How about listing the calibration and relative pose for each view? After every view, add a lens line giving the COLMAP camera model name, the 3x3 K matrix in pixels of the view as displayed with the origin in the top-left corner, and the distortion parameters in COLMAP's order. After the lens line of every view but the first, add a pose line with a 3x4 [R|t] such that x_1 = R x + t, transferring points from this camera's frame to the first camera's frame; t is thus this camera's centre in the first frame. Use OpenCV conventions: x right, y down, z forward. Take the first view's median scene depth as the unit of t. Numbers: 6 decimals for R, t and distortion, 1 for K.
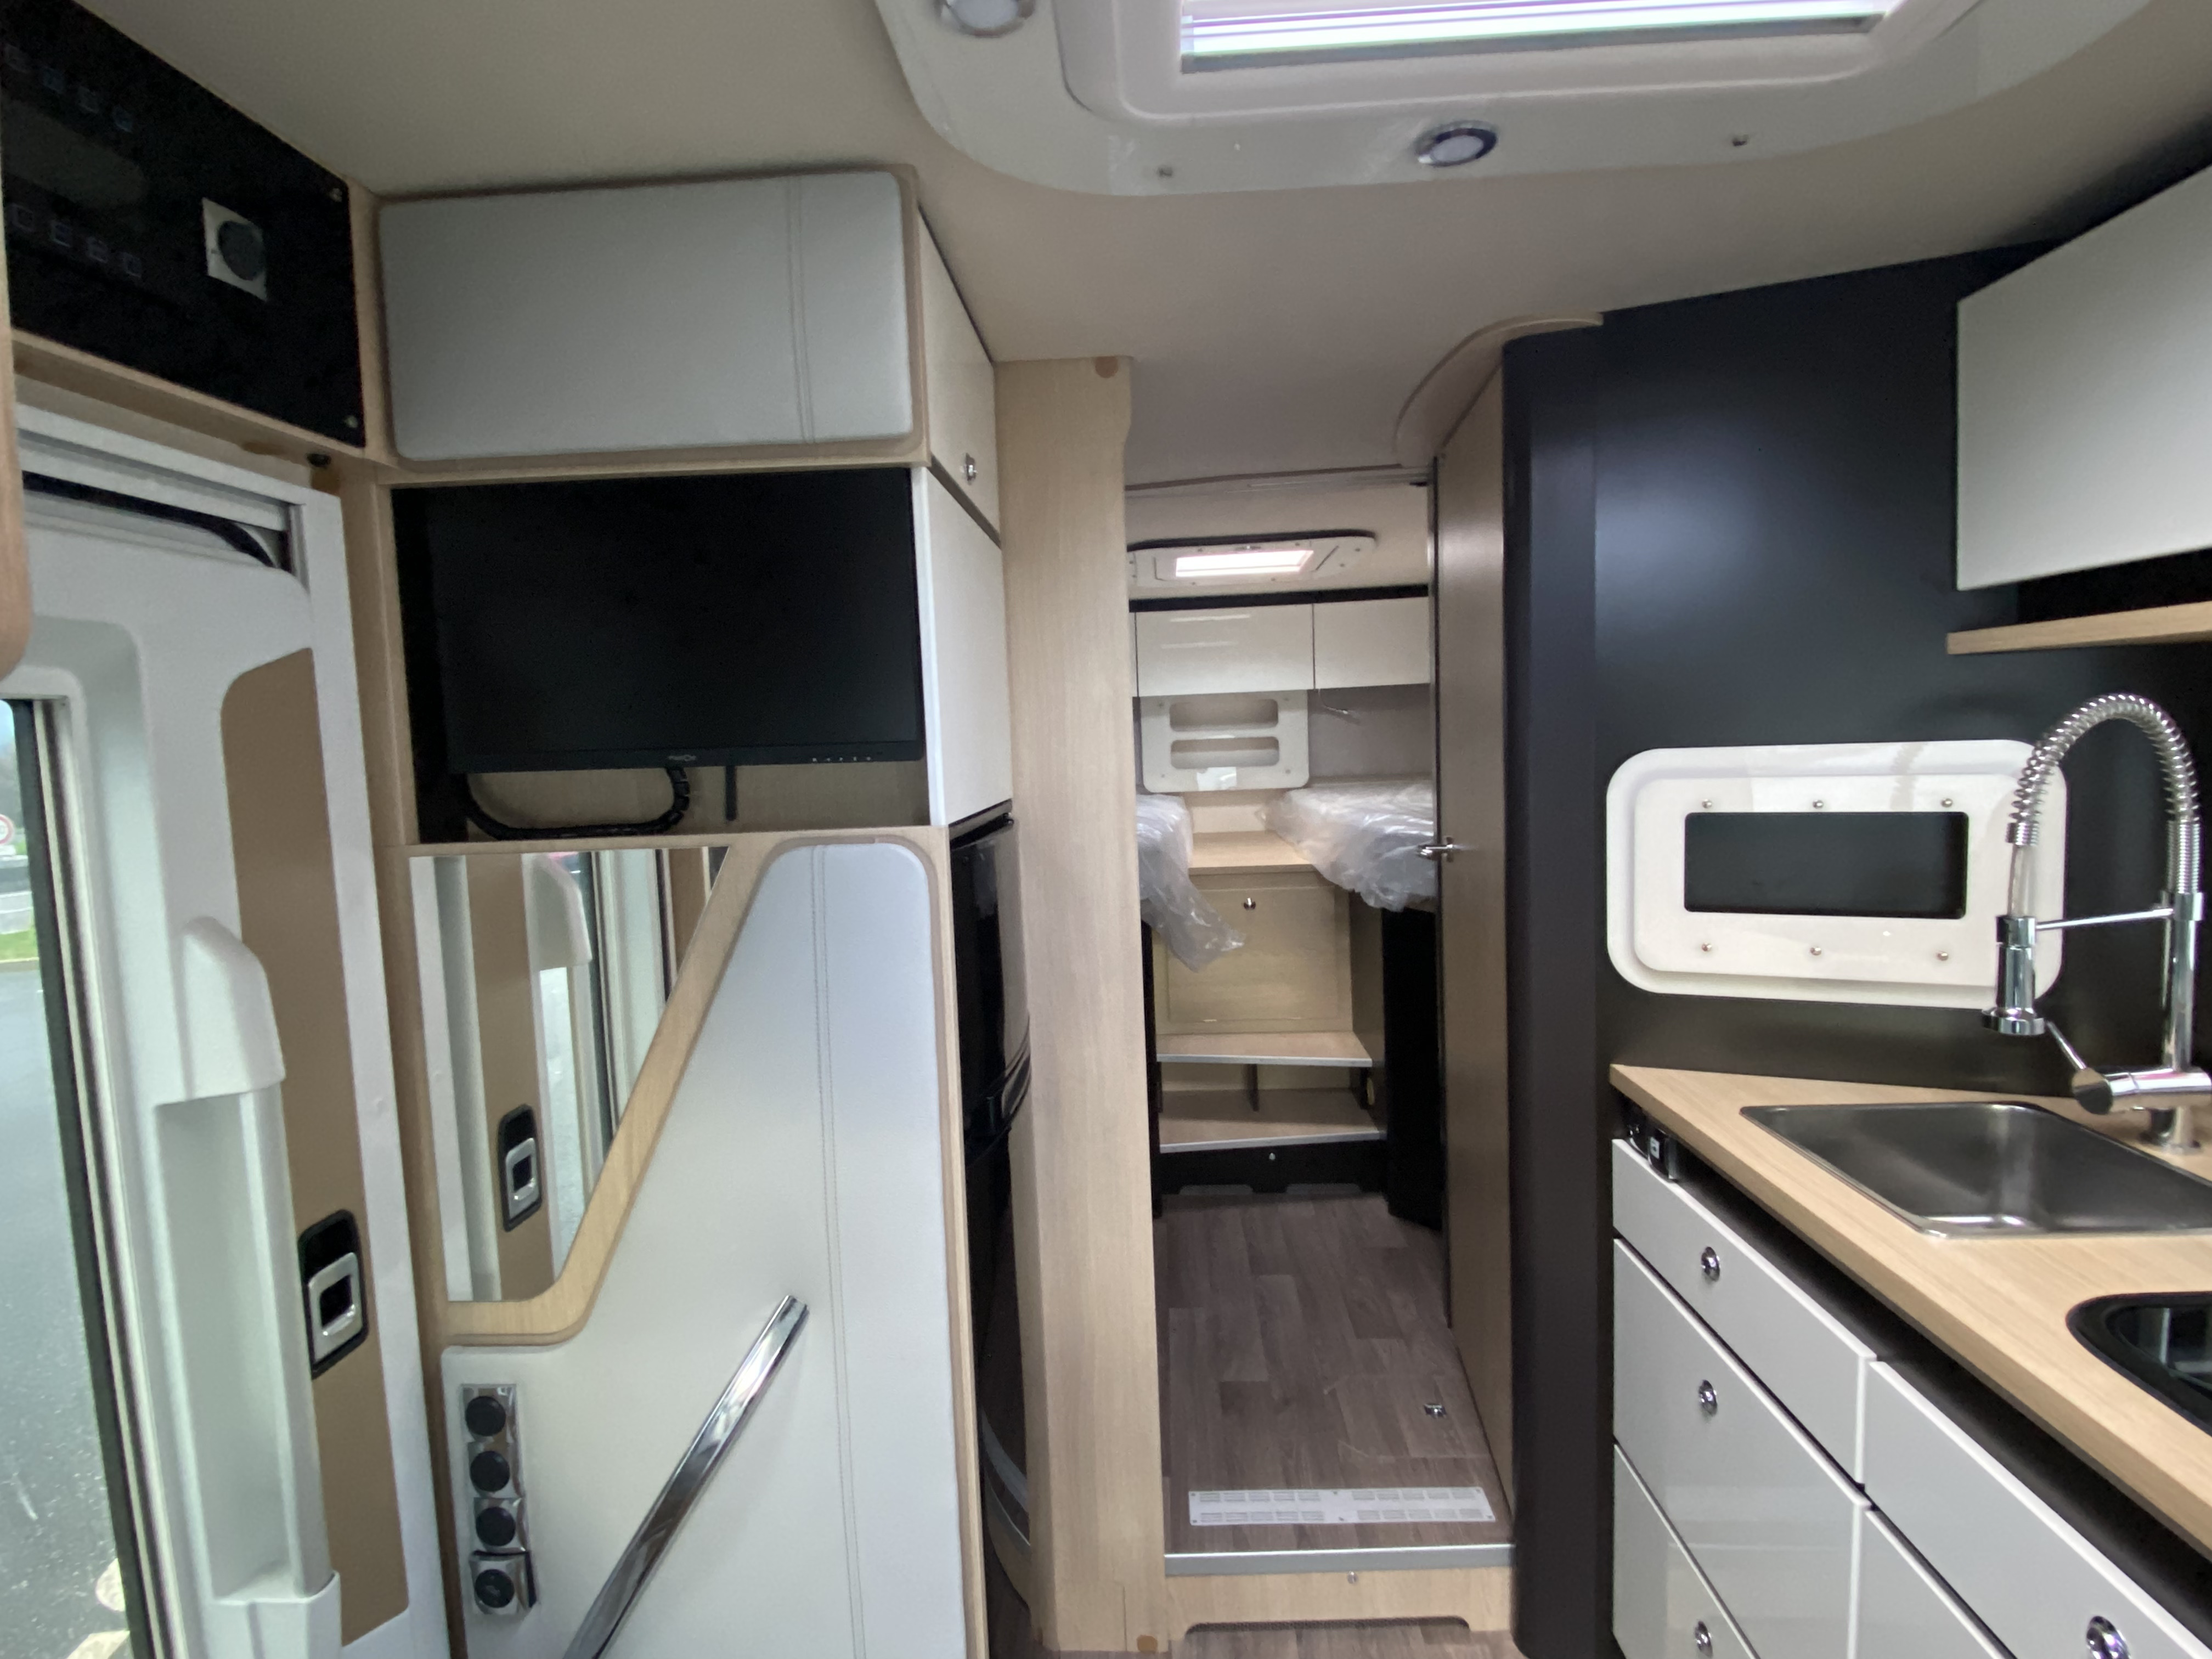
lens RADIAL K [[1107.3, 0, 1093.1], [0, 1107.3, 828.6], [0, 0, 1]] dist [0.004740, -0.012471]
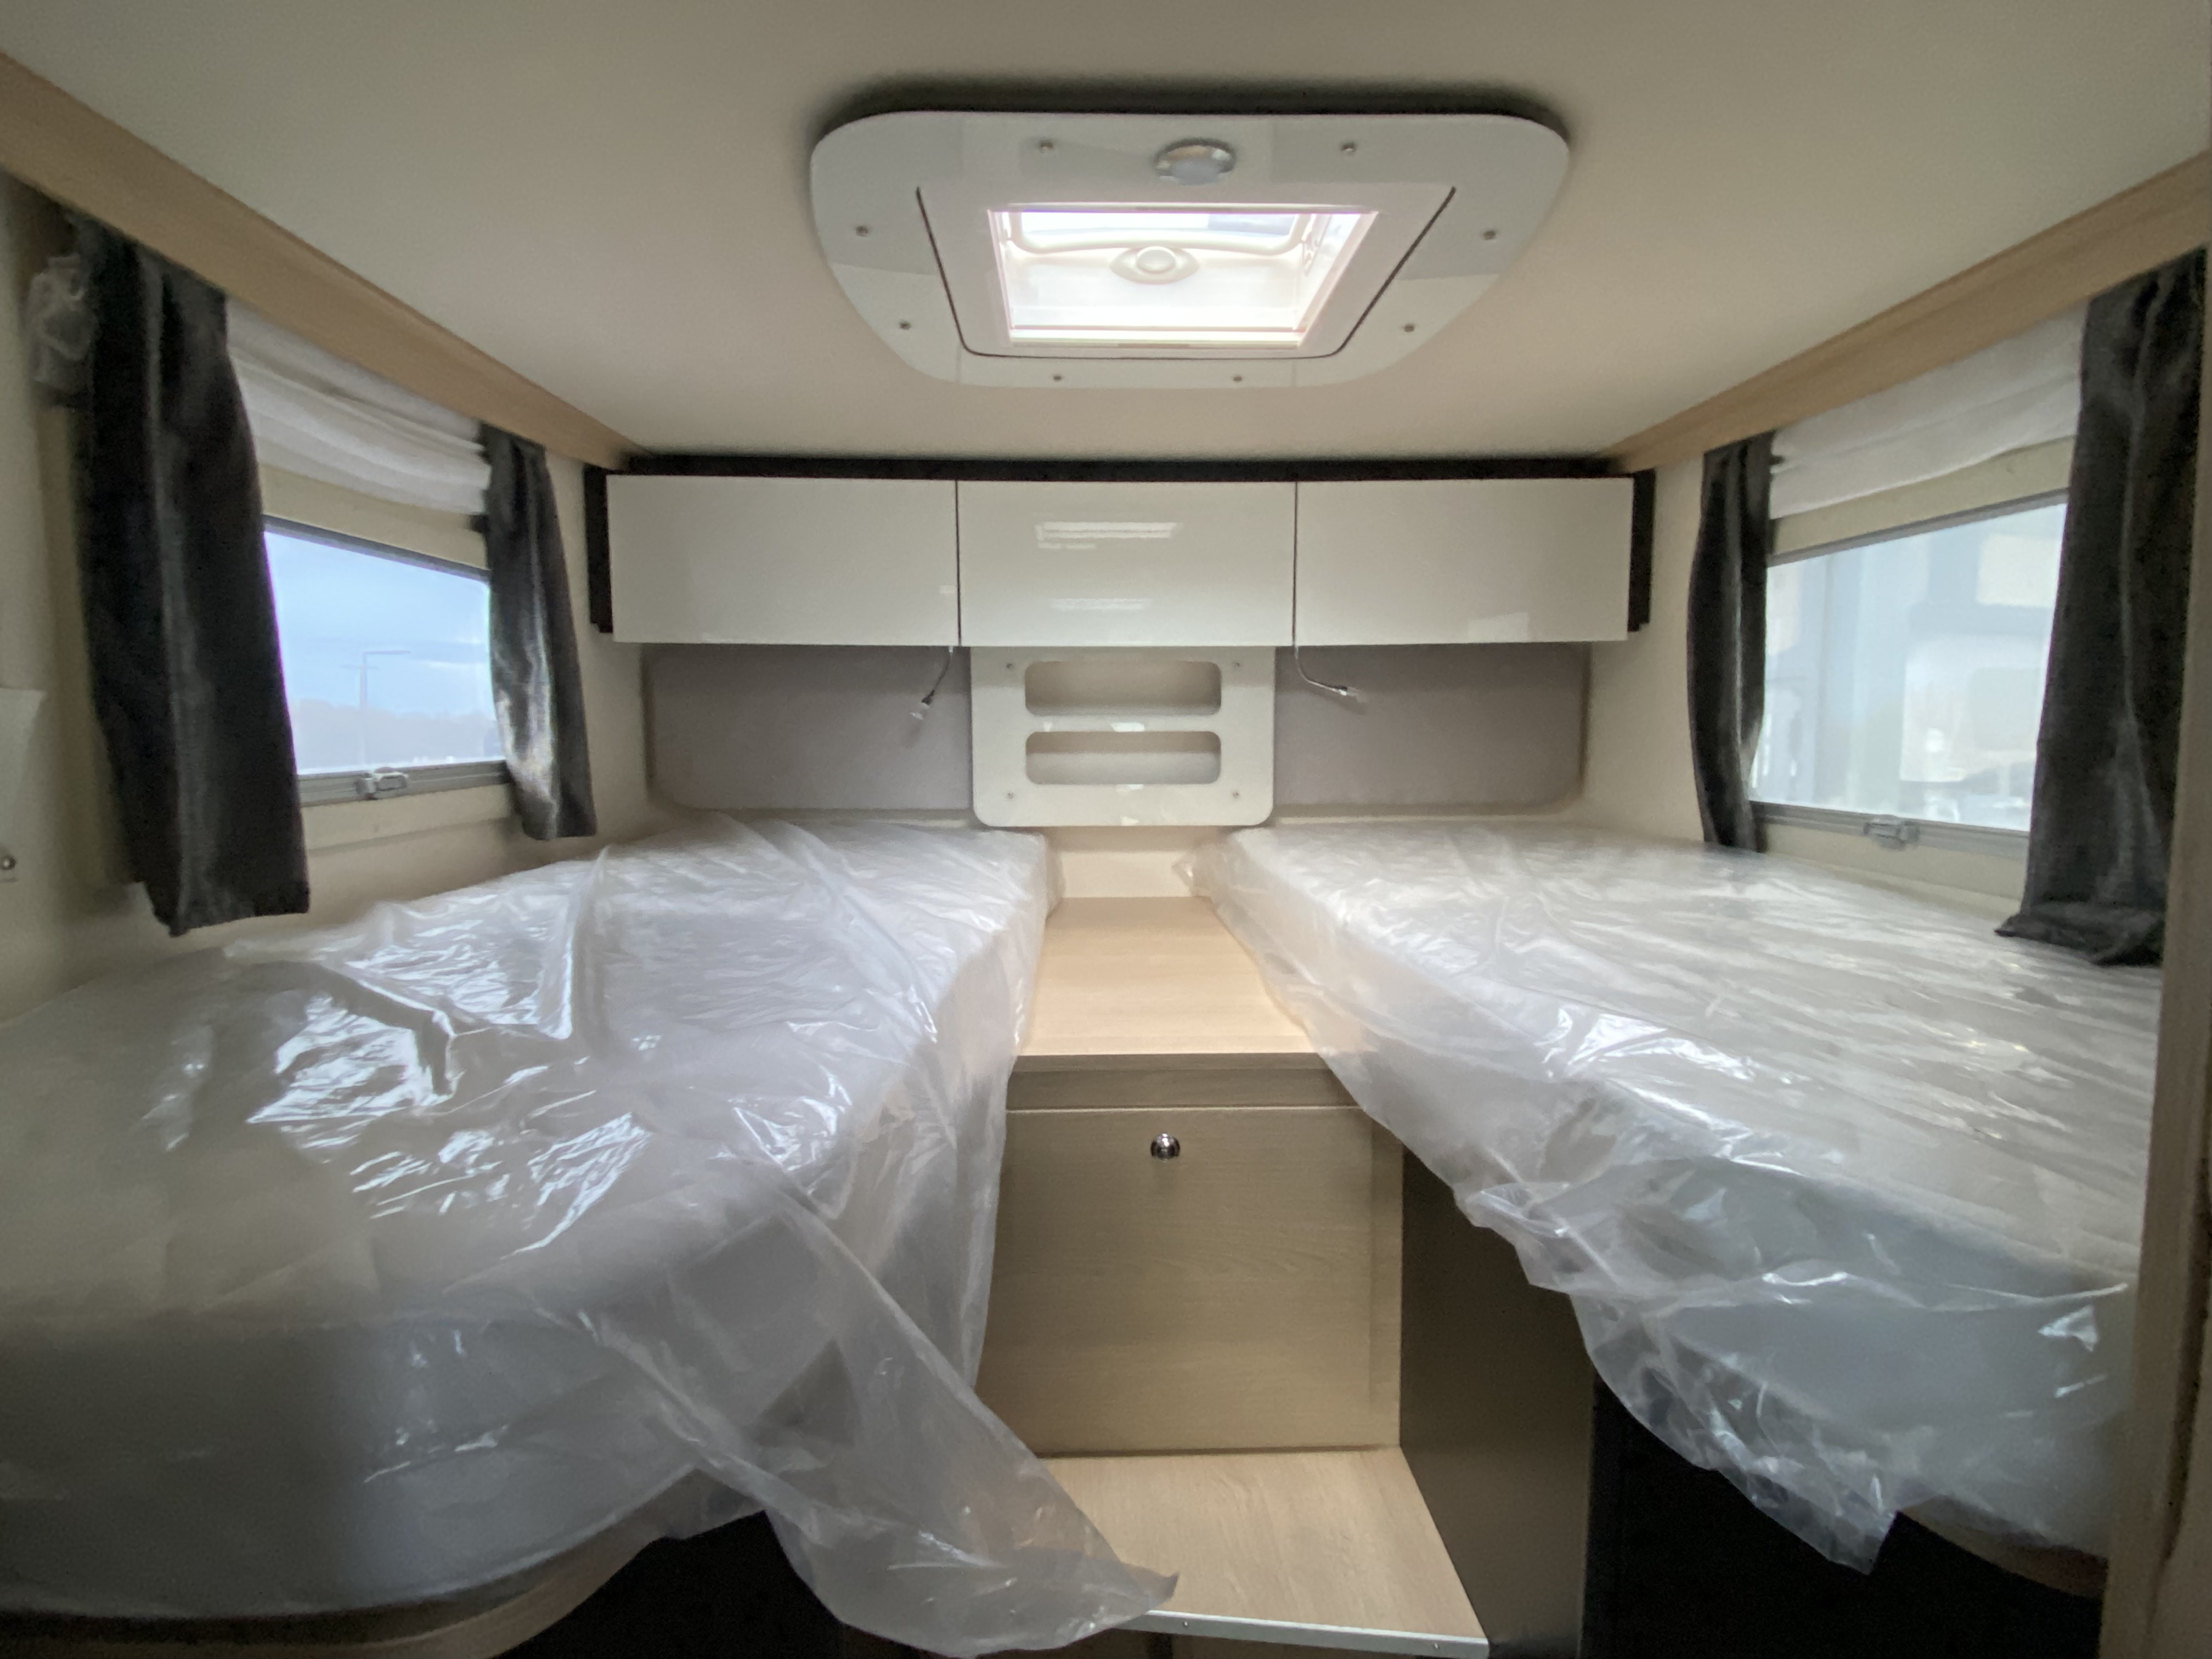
lens RADIAL K [[1107.3, 0, 1112.7], [0, 1107.3, 827.7], [0, 0, 1]] dist [0.004740, -0.012471]
pose [[0.994532, 0.025908, 0.101164, 0.061574], [-0.027526, 0.999514, 0.014631, -0.043435], [-0.100736, -0.017335, 0.994762, 0.474371]]
